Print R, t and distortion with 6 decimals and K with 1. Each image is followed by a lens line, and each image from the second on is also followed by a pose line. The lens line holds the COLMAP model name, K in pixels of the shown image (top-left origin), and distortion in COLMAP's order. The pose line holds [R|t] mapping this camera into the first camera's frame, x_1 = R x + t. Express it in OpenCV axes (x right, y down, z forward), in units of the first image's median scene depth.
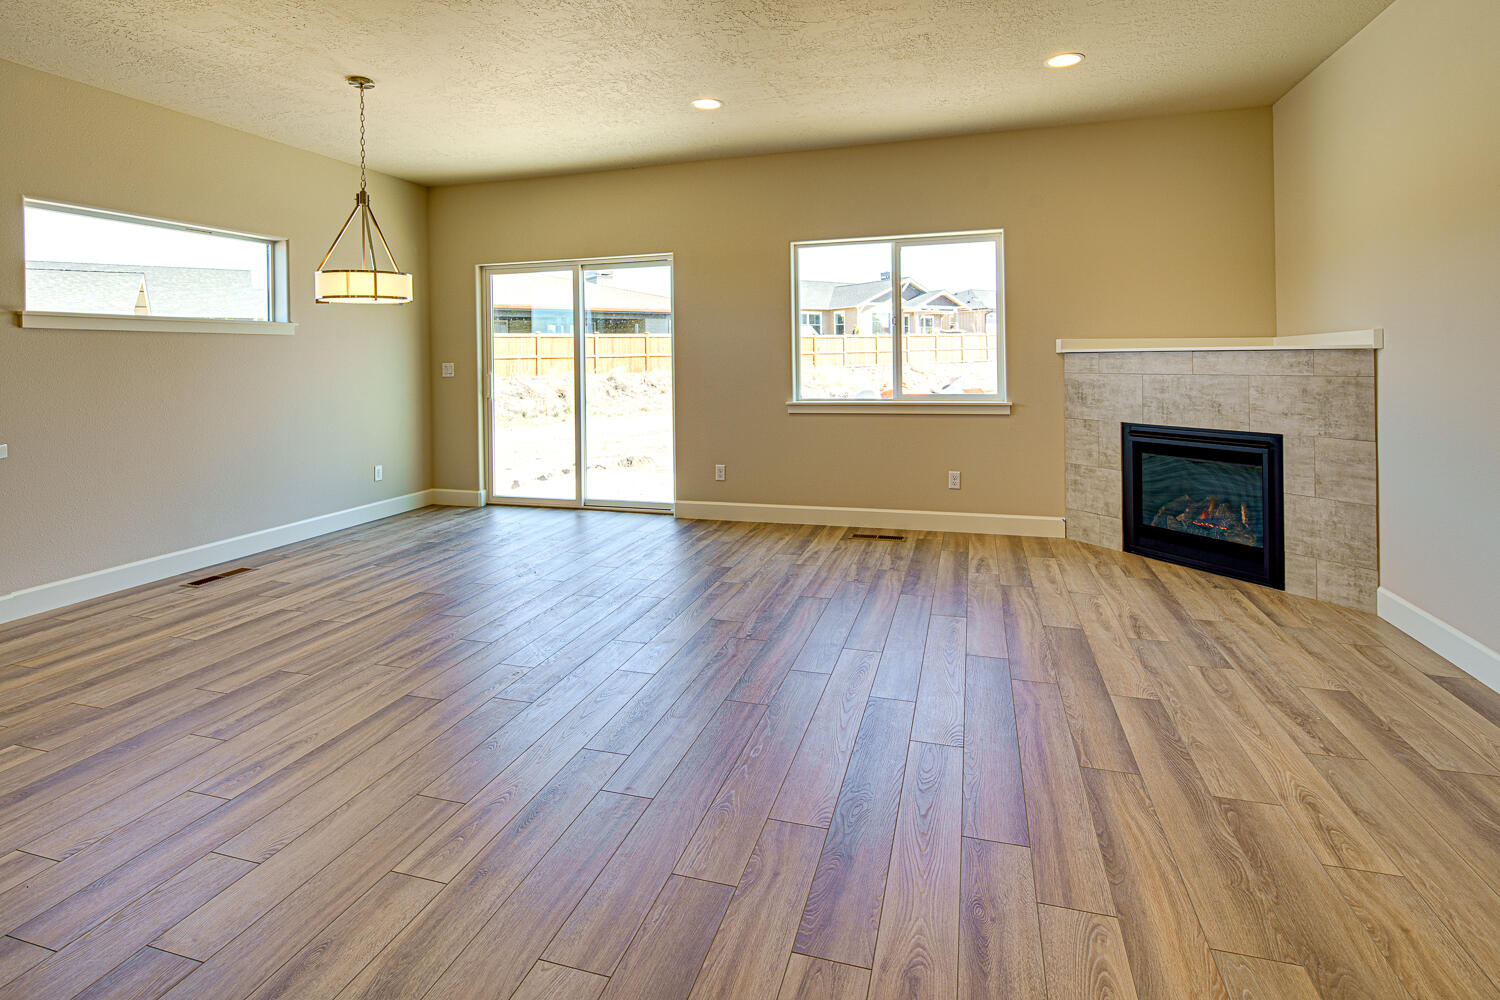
lens RADIAL K [[732.0, 0, 743.2], [0, 732.0, 485.0], [0, 0, 1]] dist [-0.002550, -0.002284]
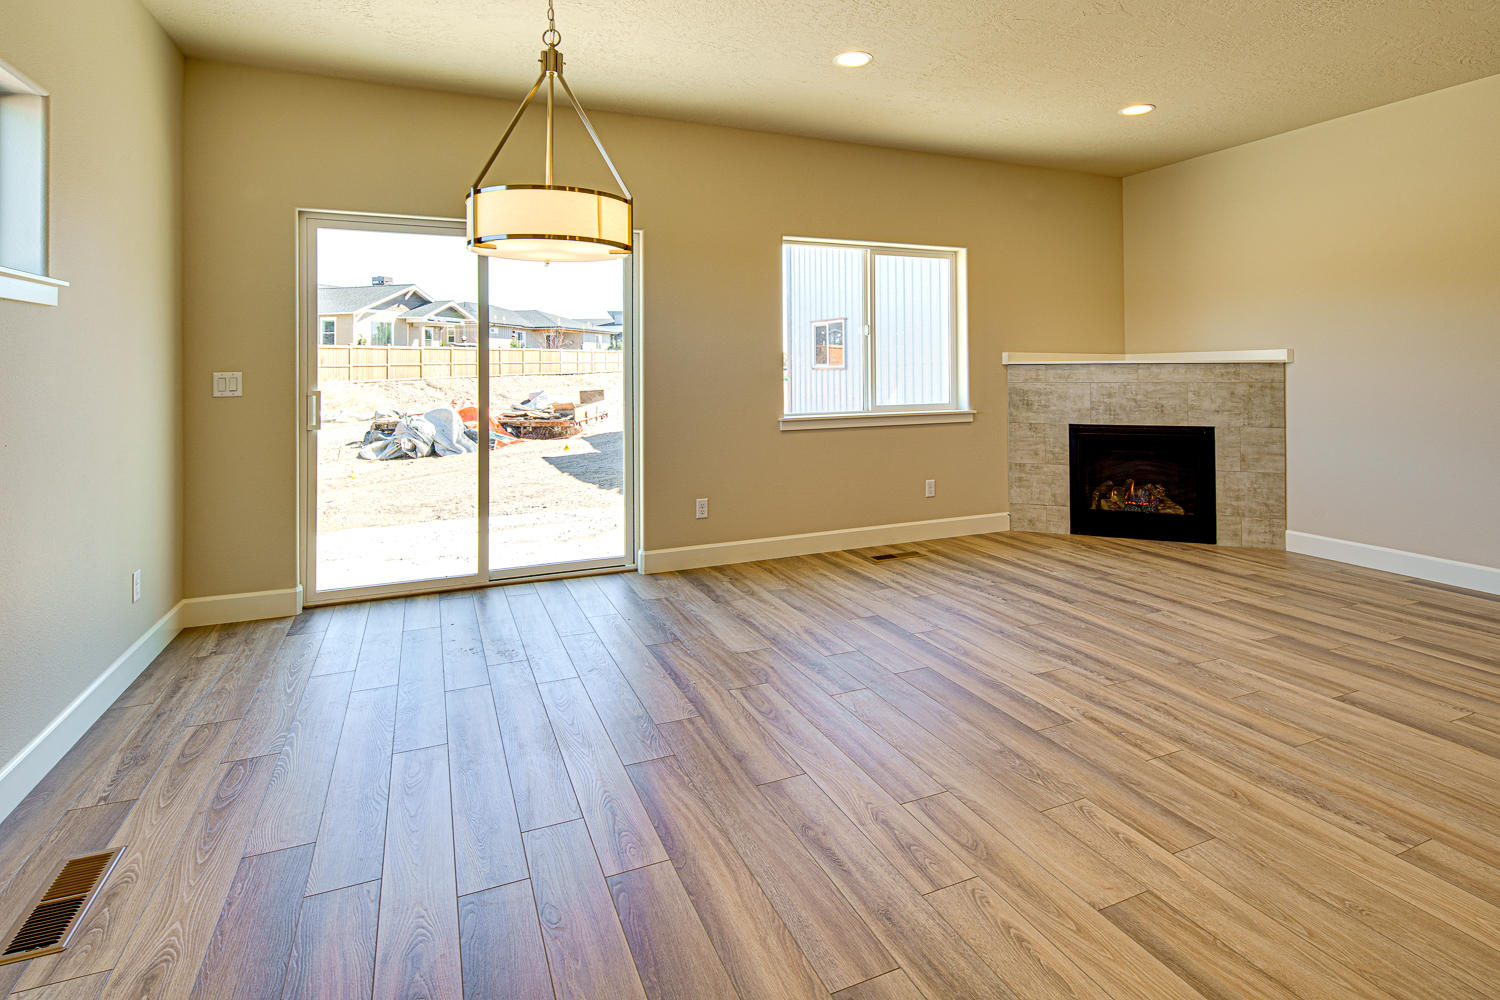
lens RADIAL K [[739.7, 0, 744.2], [0, 739.7, 474.9], [0, 0, 1]] dist [-0.000876, -0.001768]
pose [[0.768052, -0.084795, 0.634749, -0.601102], [0.107025, 0.994251, 0.003319, -0.060619], [-0.631381, 0.065384, 0.772711, 0.395624]]
